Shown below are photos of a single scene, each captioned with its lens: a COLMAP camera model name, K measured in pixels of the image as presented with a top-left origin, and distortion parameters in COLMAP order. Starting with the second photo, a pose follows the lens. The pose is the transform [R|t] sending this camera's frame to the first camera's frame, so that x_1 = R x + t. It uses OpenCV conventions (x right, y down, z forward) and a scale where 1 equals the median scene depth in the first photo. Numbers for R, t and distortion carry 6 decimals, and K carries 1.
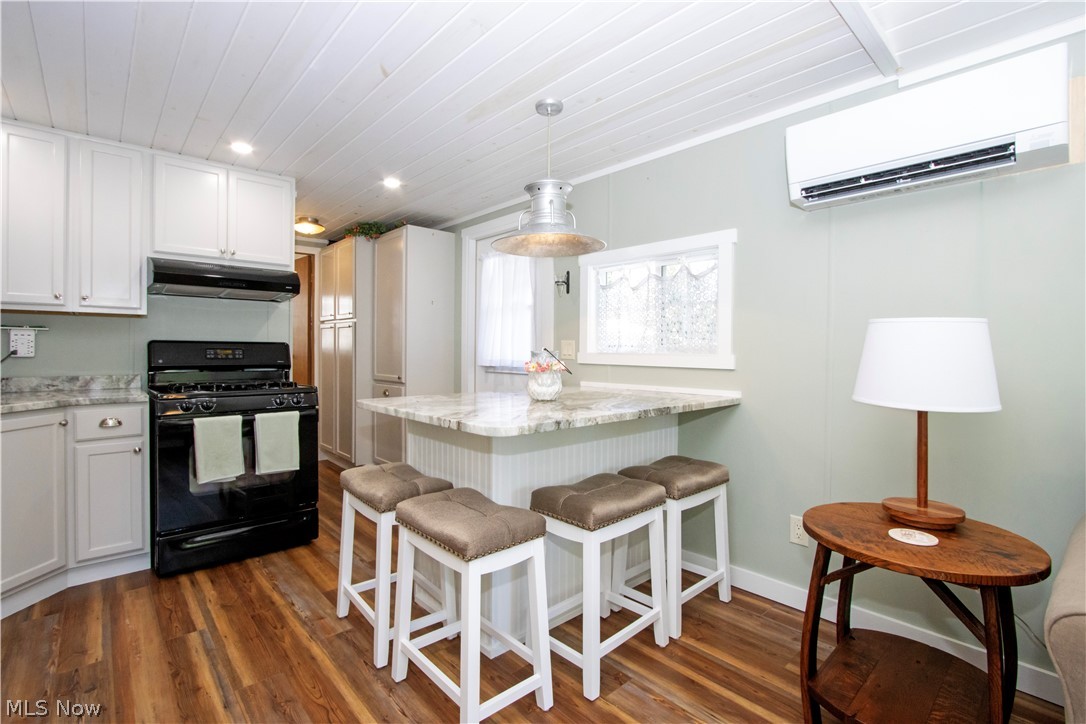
lens RADIAL K [[504.5, 0, 540.9], [0, 504.5, 356.1], [0, 0, 1]] dist [-0.014673, 0.001446]
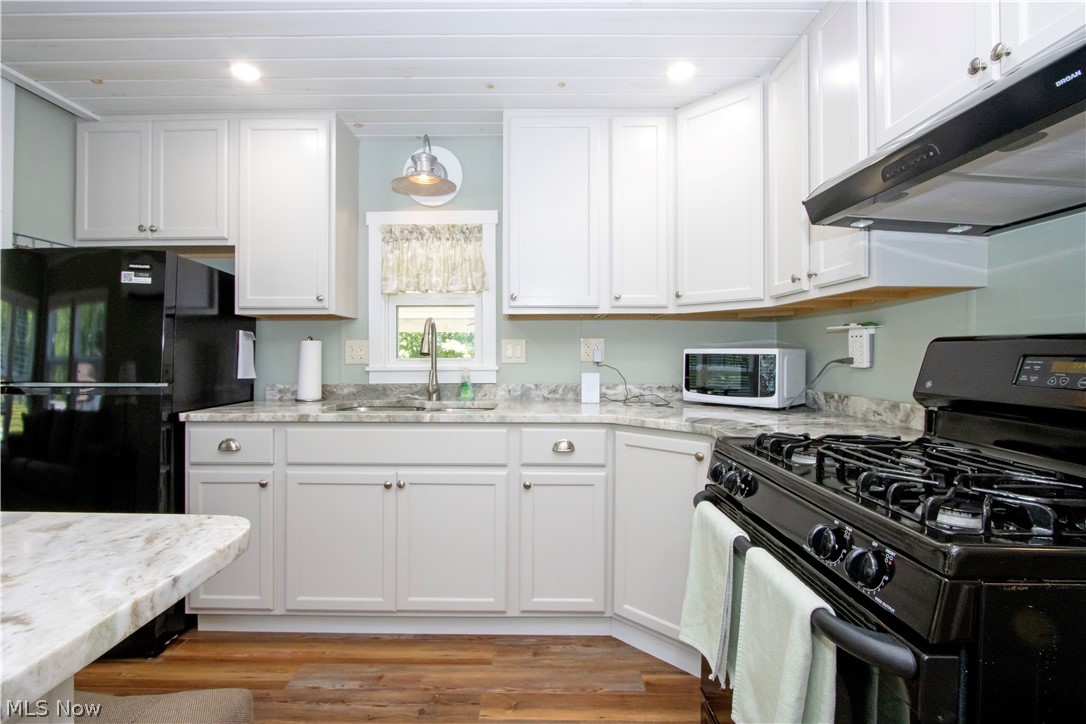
lens RADIAL K [[504.5, 0, 543.1], [0, 504.5, 356.4], [0, 0, 1]] dist [-0.014673, 0.001446]
pose [[-0.669573, -0.000359, -0.742746, -0.227362], [-0.015110, 0.999800, 0.013138, -0.016665], [0.742593, 0.020019, -0.669444, 1.169935]]
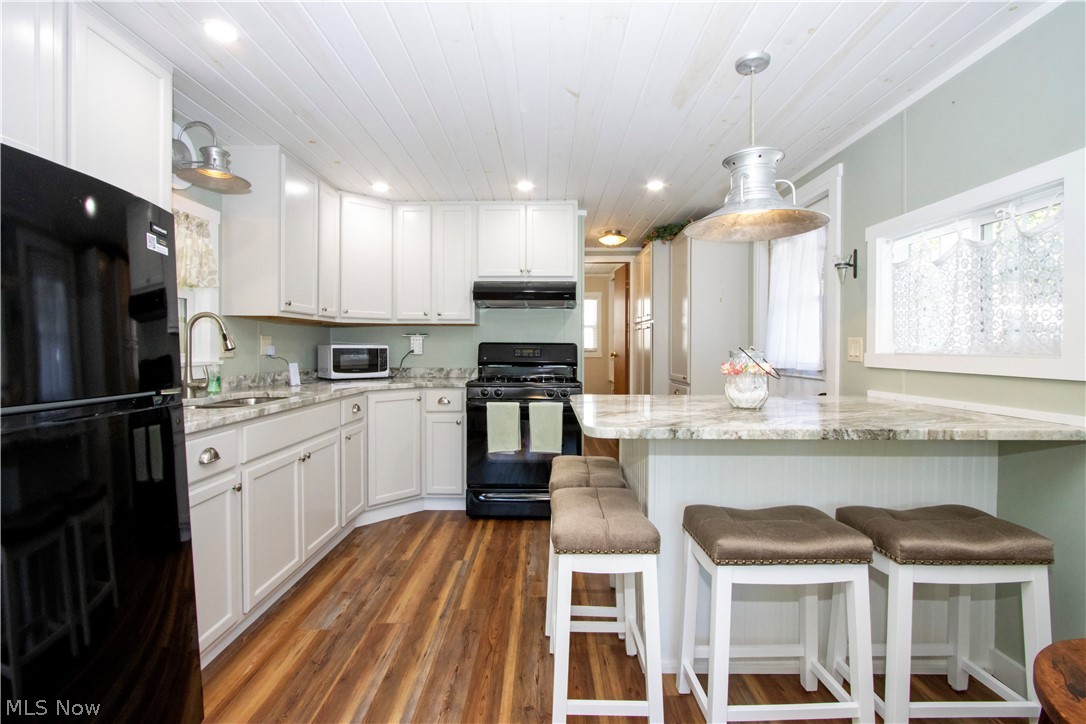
lens RADIAL K [[504.5, 0, 536.2], [0, 504.5, 357.6], [0, 0, 1]] dist [-0.014673, 0.001446]
pose [[0.734185, 0.009524, -0.678882, 0.285169], [-0.007717, 0.999954, 0.005683, 0.000153], [0.678905, 0.001067, 0.734225, 0.115815]]
